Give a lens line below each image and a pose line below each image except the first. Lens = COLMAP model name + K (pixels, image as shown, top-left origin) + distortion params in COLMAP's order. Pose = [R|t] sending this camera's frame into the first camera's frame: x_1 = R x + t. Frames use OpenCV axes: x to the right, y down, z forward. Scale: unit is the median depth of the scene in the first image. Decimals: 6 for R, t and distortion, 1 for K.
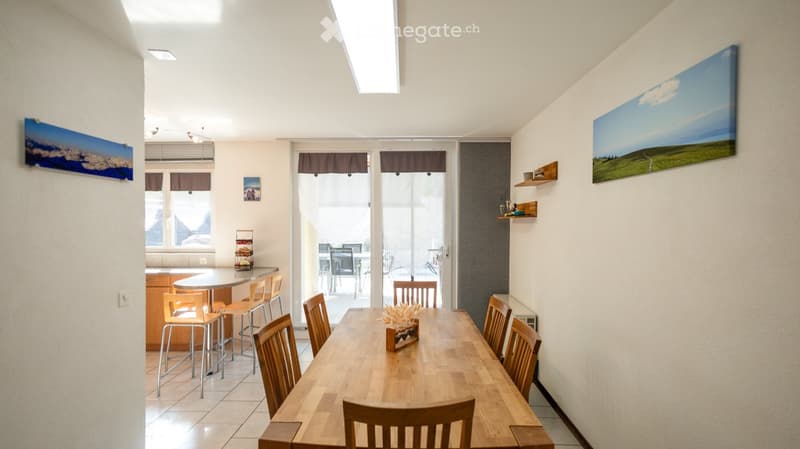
lens RADIAL K [[366.1, 0, 400.1], [0, 366.1, 223.6], [0, 0, 1]] dist [0.003239, 0.000373]
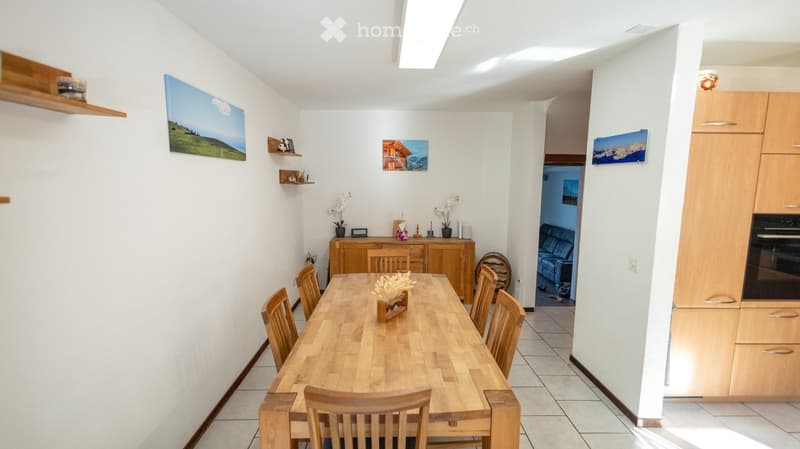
lens RADIAL K [[366.1, 0, 398.5], [0, 366.1, 225.1], [0, 0, 1]] dist [0.003239, 0.000373]
pose [[-0.998668, -0.005257, -0.051328, 0.055817], [-0.012064, 0.991015, 0.133208, -0.072926], [0.050166, 0.133650, -0.989758, 2.271157]]
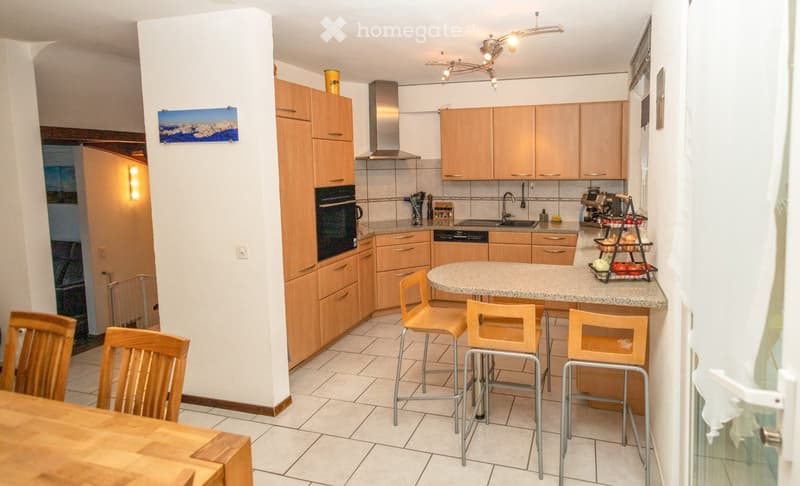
lens RADIAL K [[425.5, 0, 474.4], [0, 425.5, 200.5], [0, 0, 1]] dist [-0.001286, -0.000786]
pose [[-0.227330, 0.085977, -0.970015, 0.315675], [0.005360, 0.996190, 0.087040, -0.055846], [0.973803, 0.014588, -0.226925, 2.107929]]
